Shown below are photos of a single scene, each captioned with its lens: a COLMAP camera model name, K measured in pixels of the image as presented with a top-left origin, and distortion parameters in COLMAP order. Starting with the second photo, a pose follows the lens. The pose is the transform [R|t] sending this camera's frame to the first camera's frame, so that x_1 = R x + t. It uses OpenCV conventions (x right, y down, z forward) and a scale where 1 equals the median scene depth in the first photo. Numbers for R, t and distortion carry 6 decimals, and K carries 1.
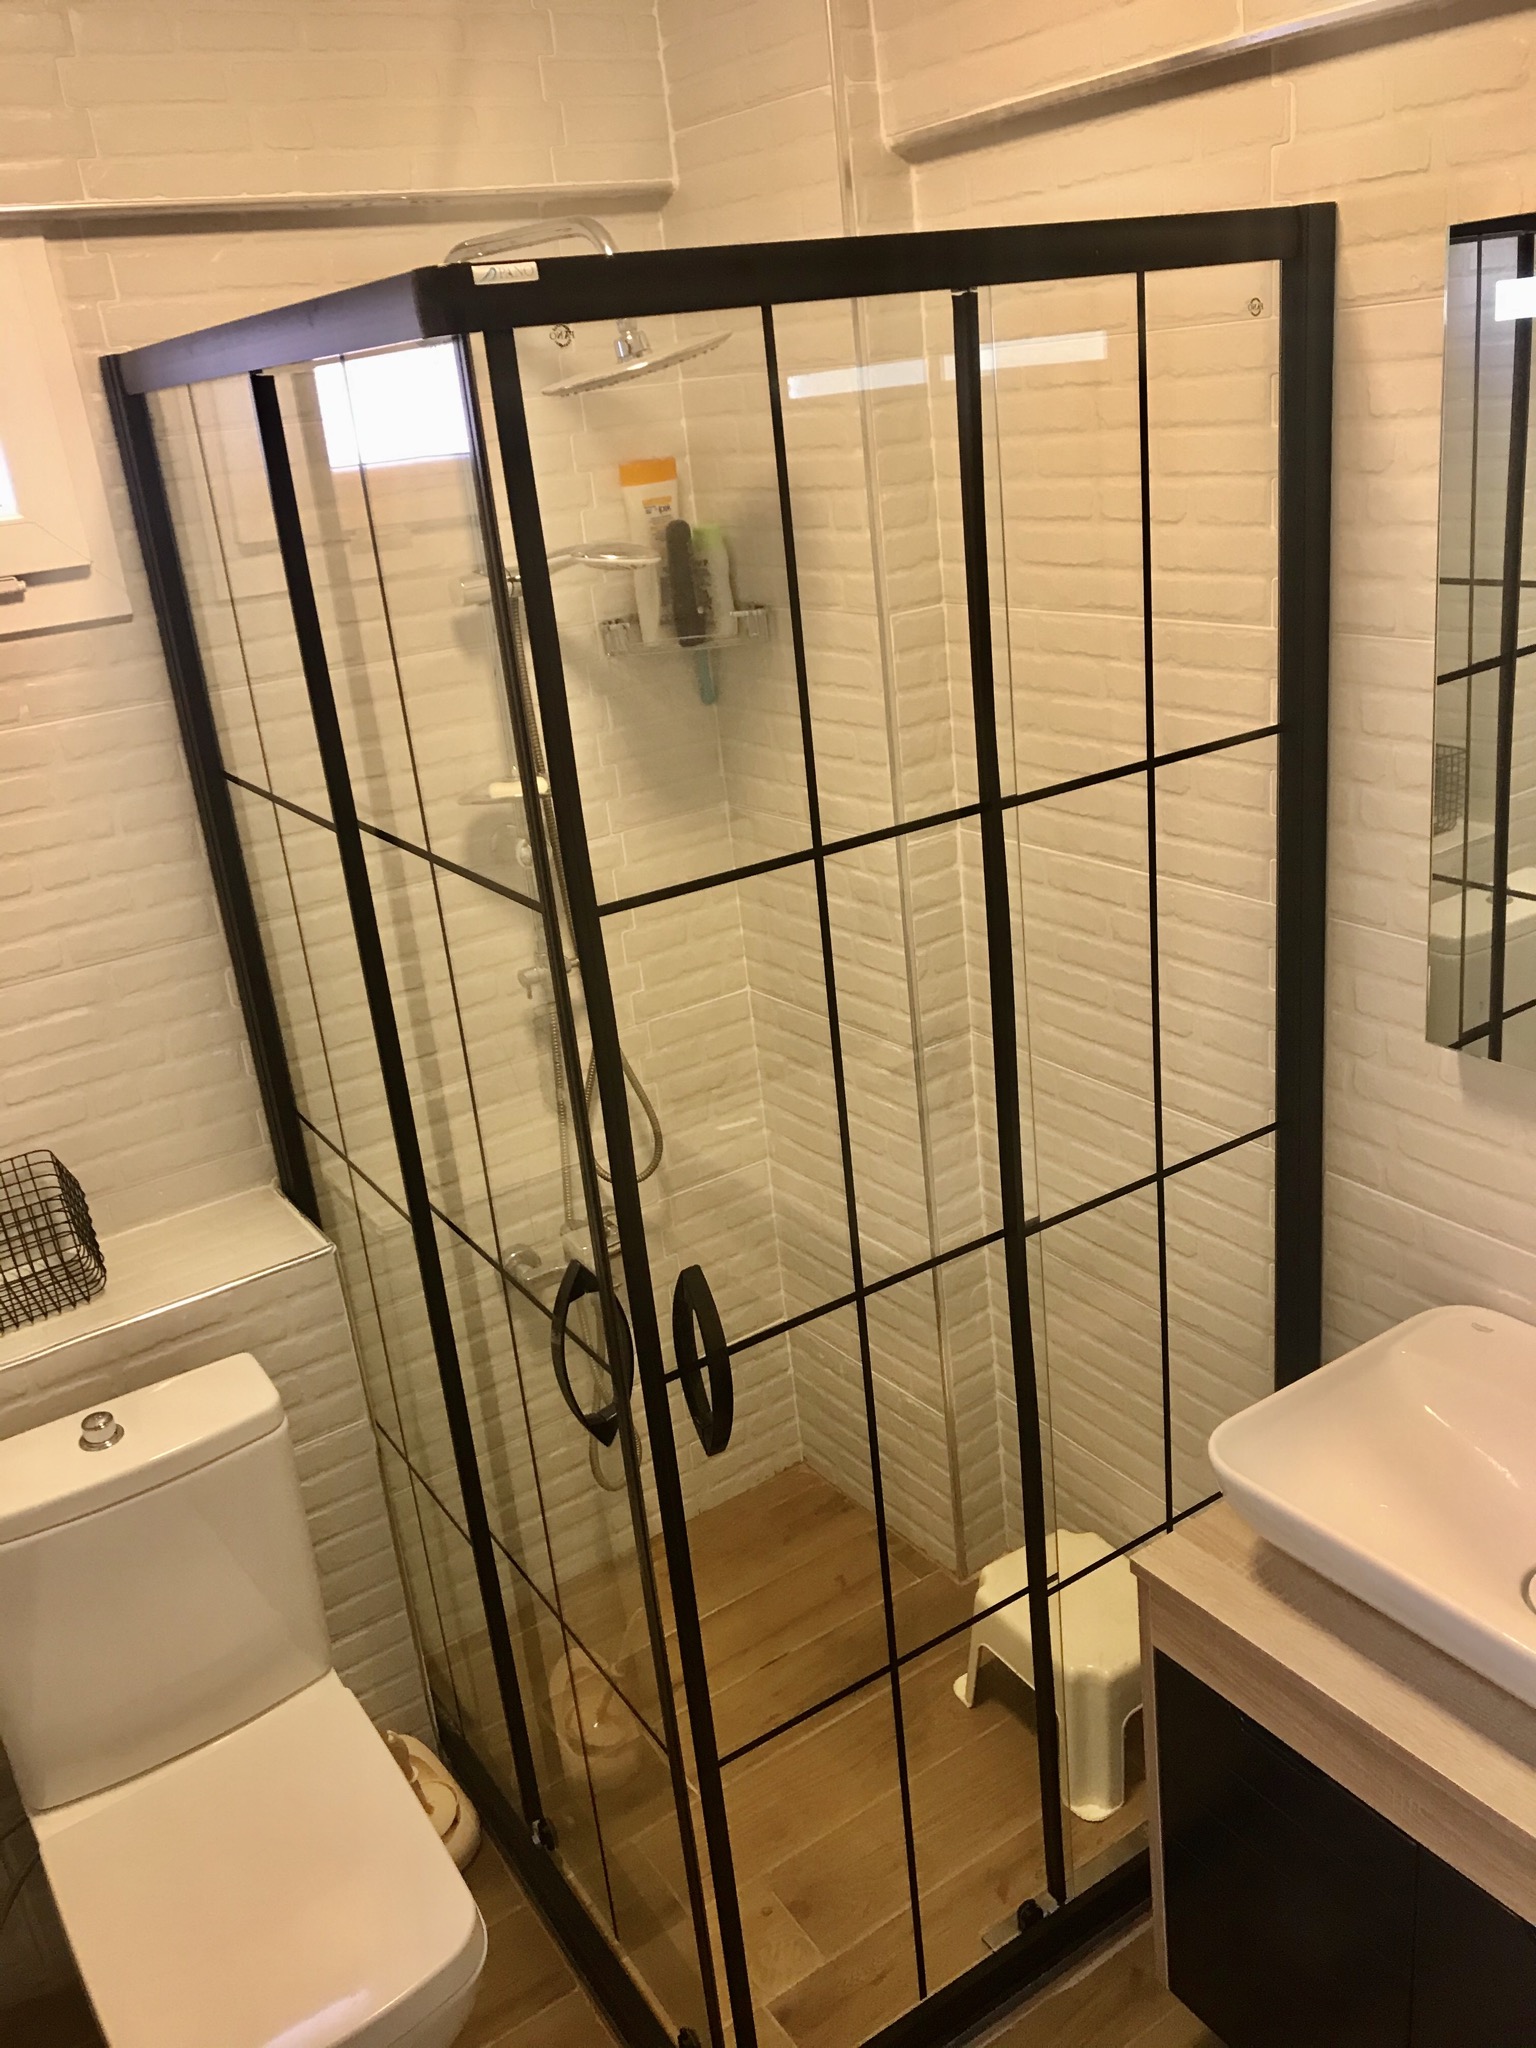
lens RADIAL K [[1671.9, 0, 755.6], [0, 1671.9, 1027.7], [0, 0, 1]] dist [0.041970, -0.059759]
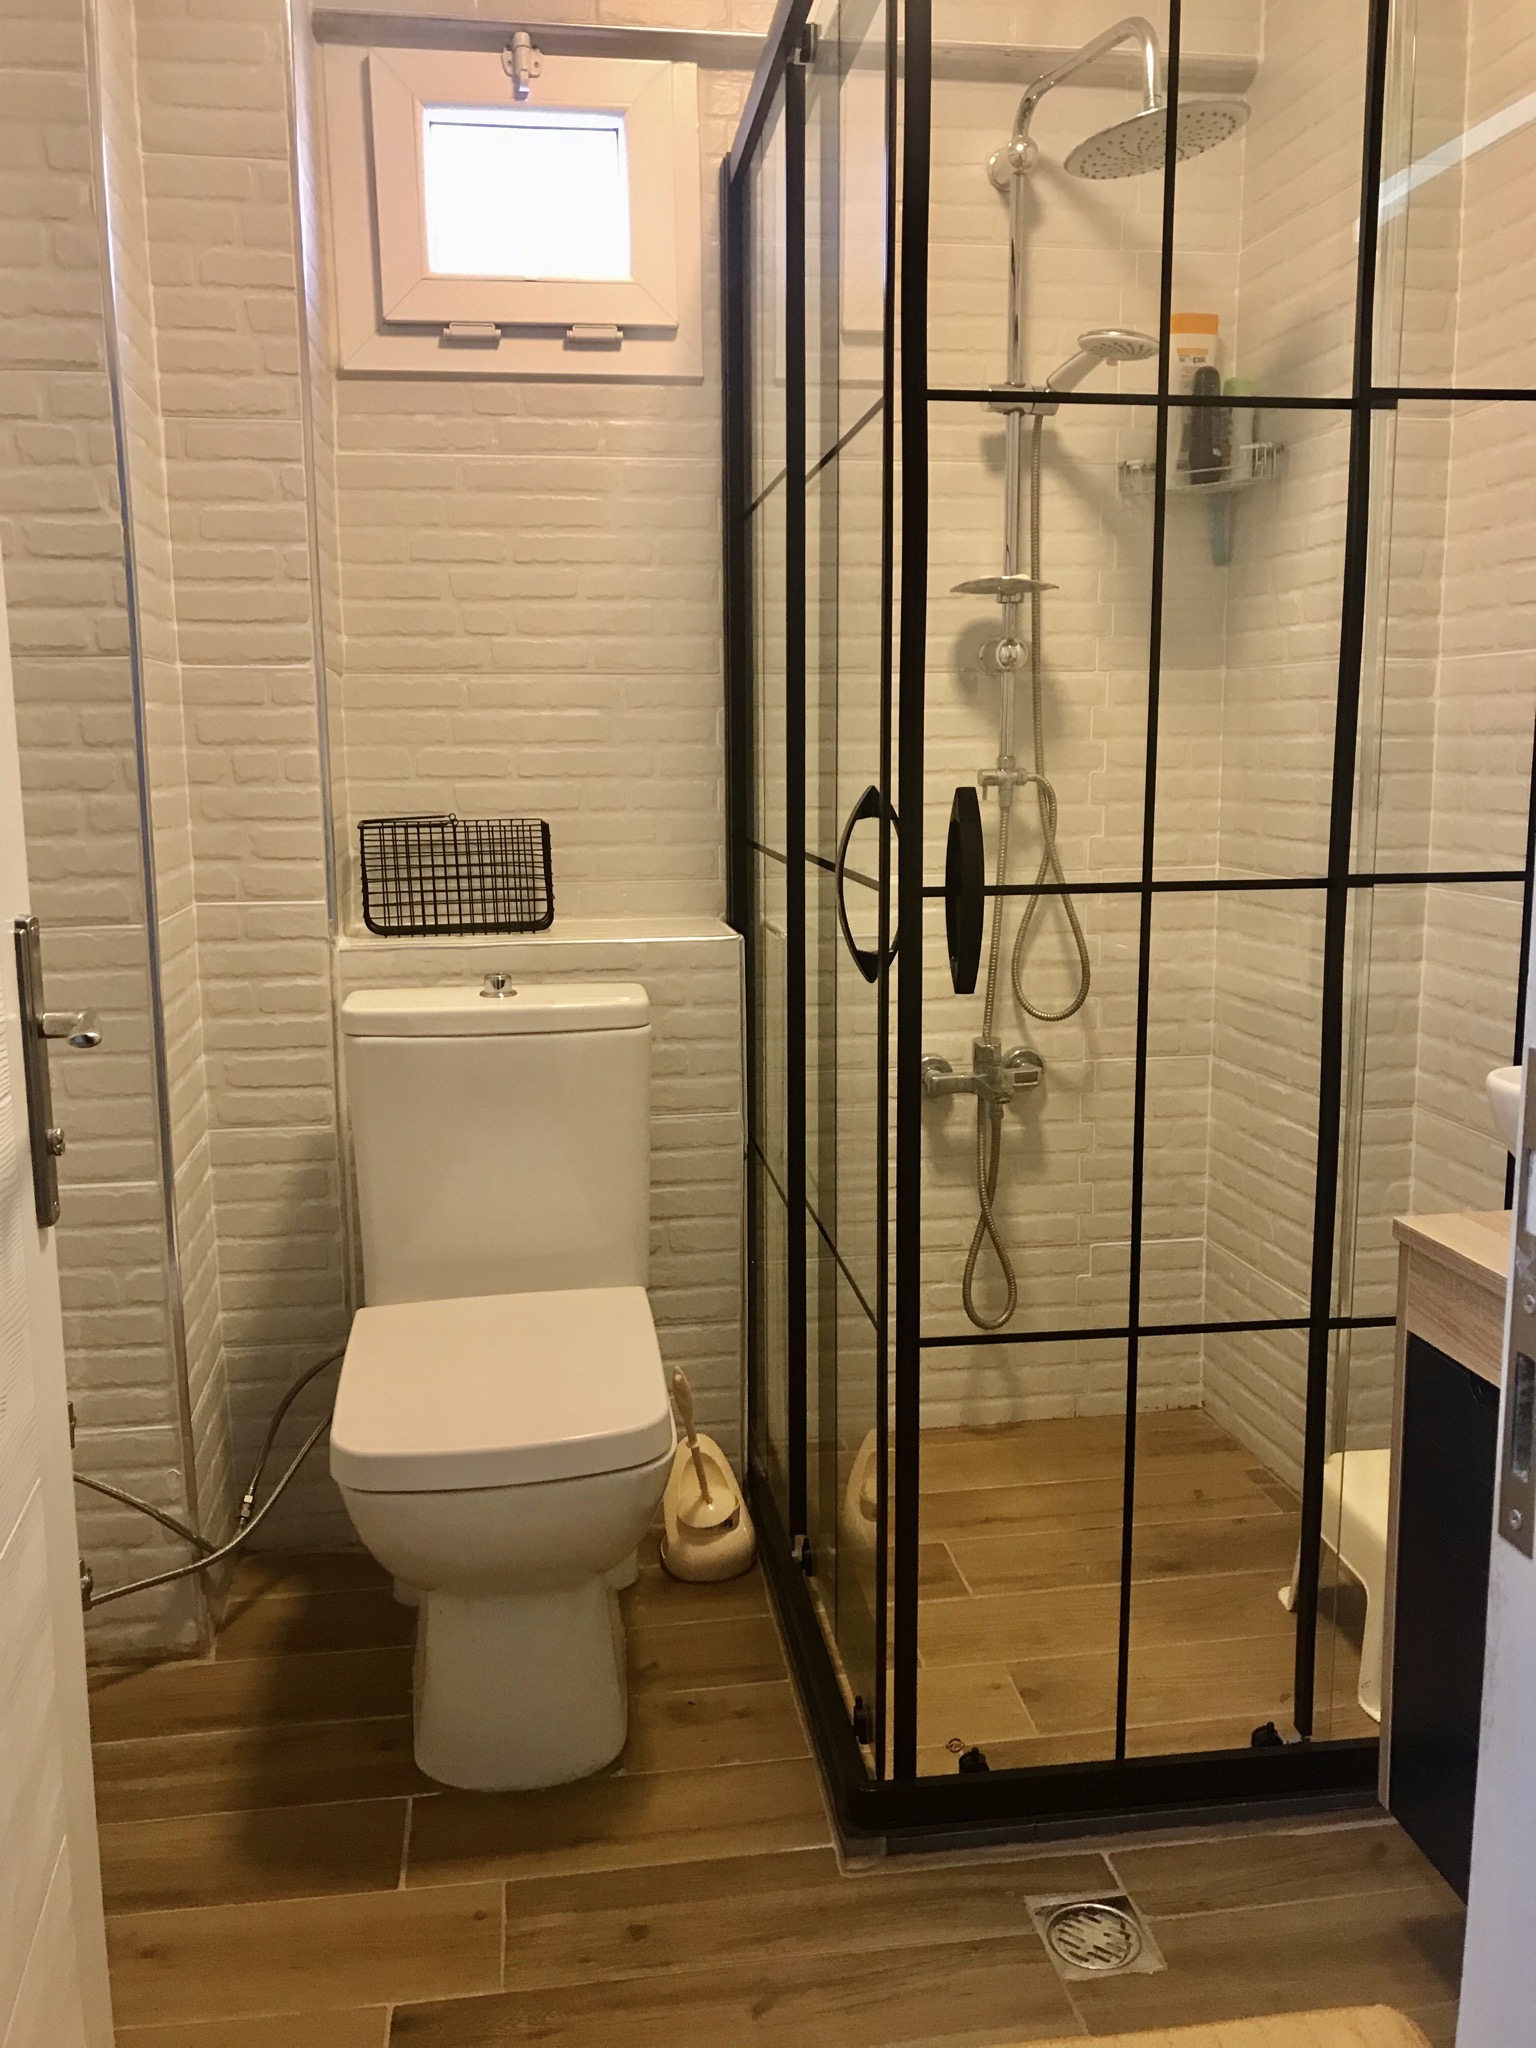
lens RADIAL K [[1671.9, 0, 765.2], [0, 1671.9, 1023.9], [0, 0, 1]] dist [0.041970, -0.059759]
pose [[0.905772, 0.164391, -0.390580, 0.207756], [-0.226484, 0.966803, -0.118310, 0.326307], [0.358164, 0.195622, 0.912935, 0.023212]]
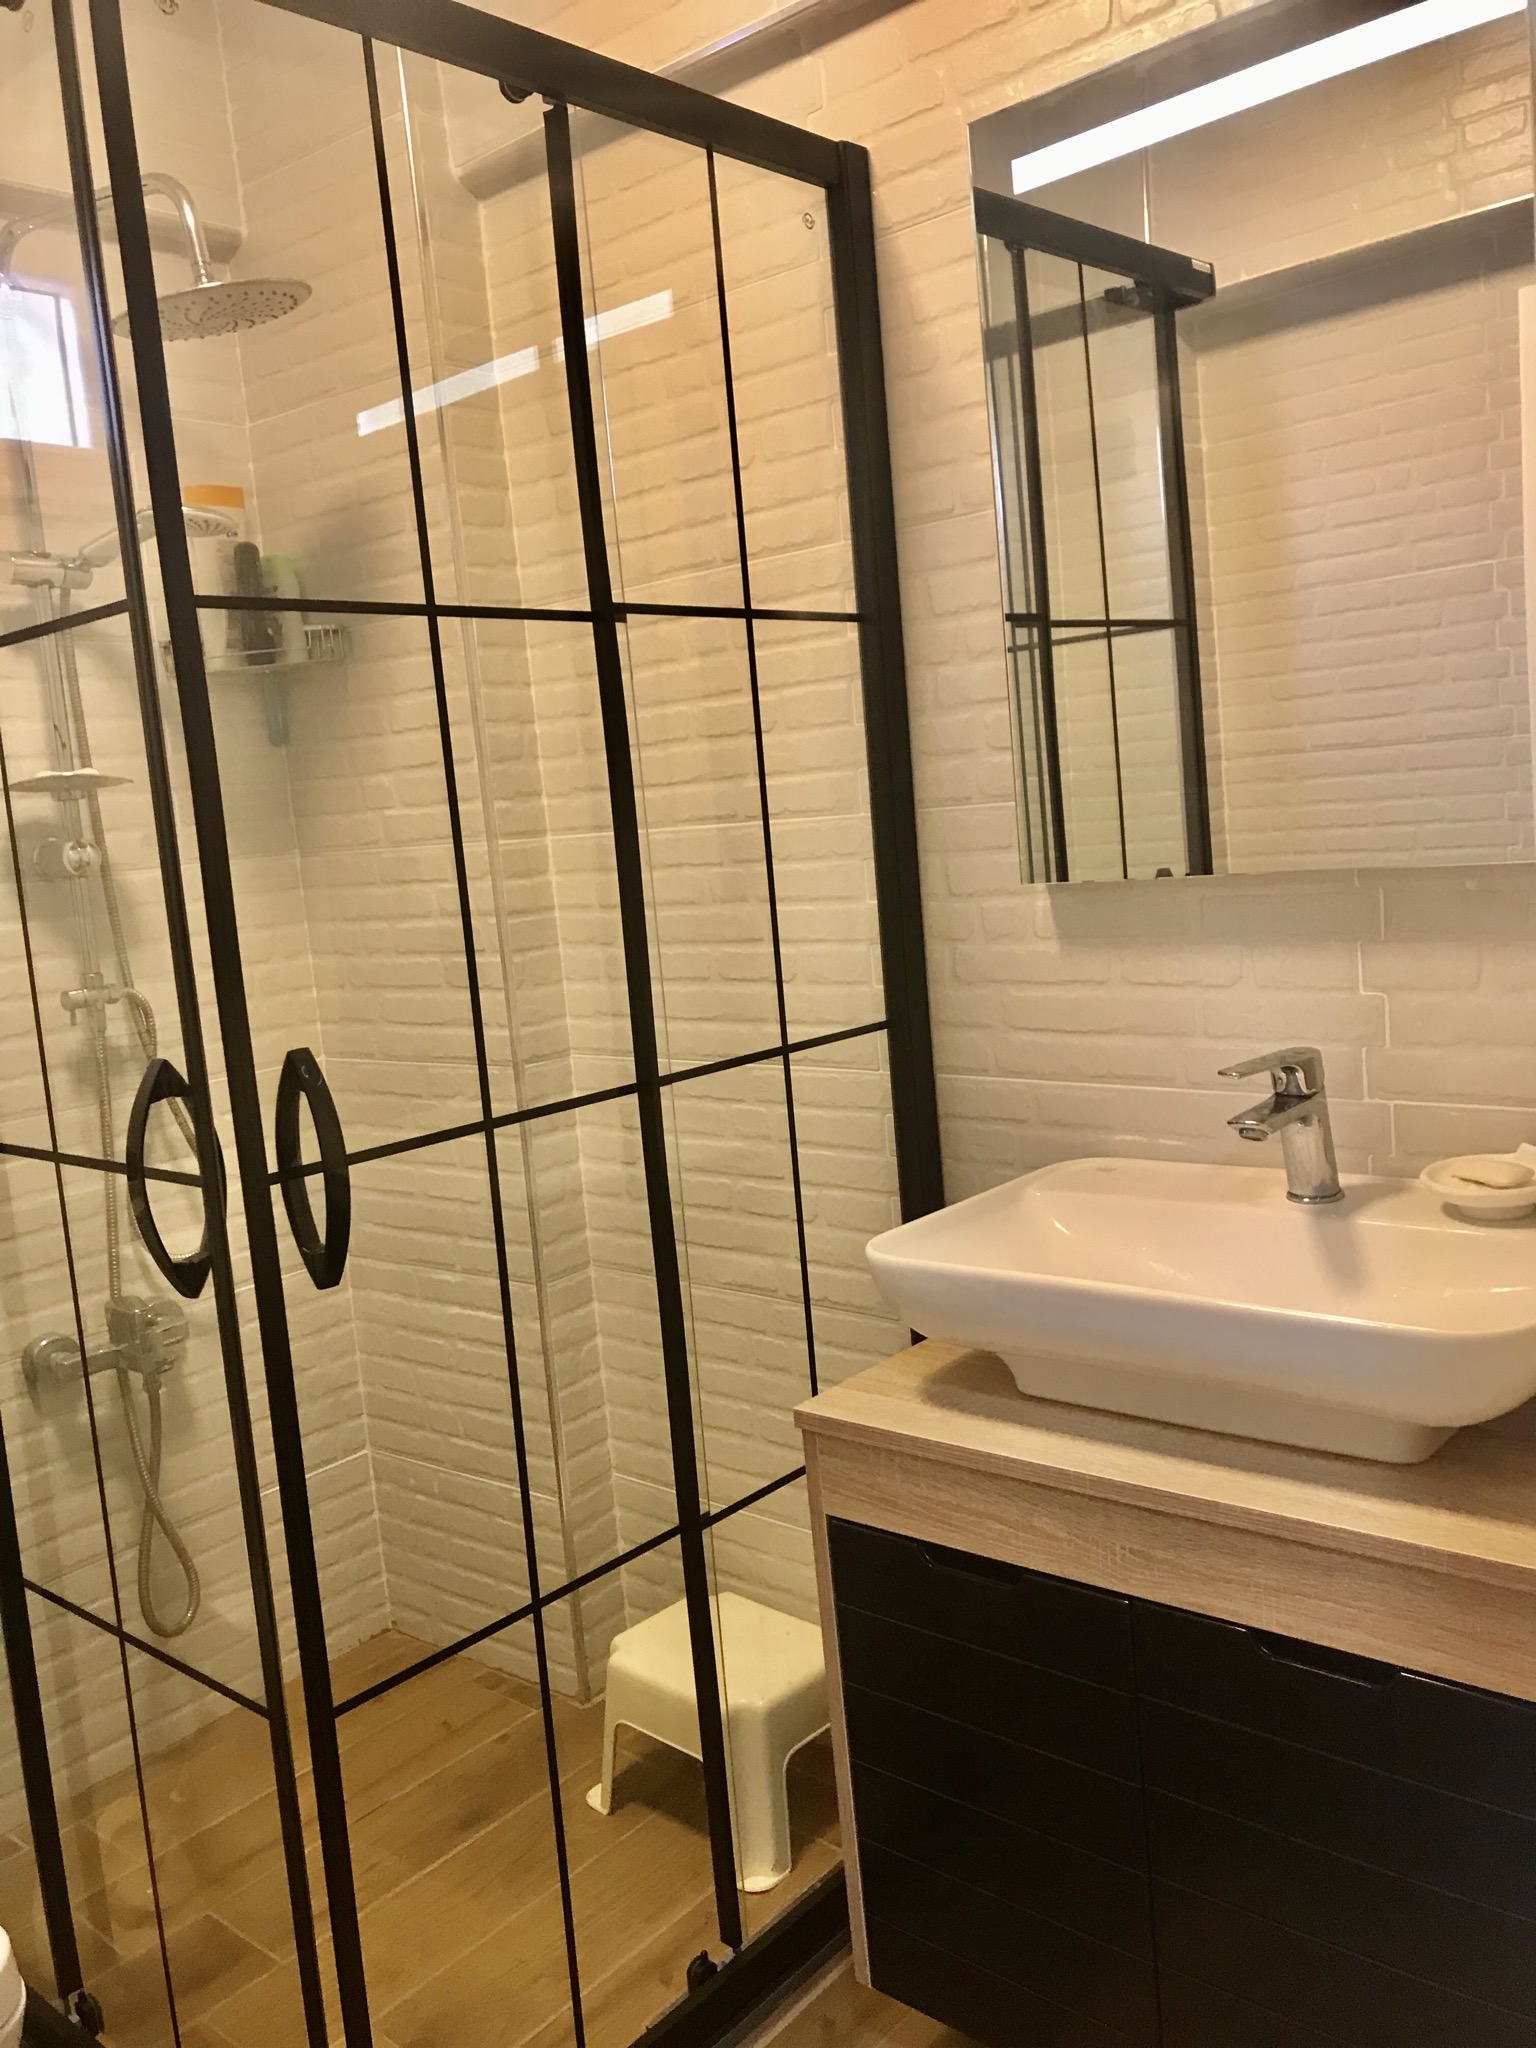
lens RADIAL K [[1671.9, 0, 774.3], [0, 1671.9, 1020.5], [0, 0, 1]] dist [0.041970, -0.059759]
pose [[0.959408, -0.012195, 0.281756, -0.035397], [0.083216, 0.966823, -0.241512, 0.270675], [-0.269463, 0.255155, 0.928593, 0.079733]]
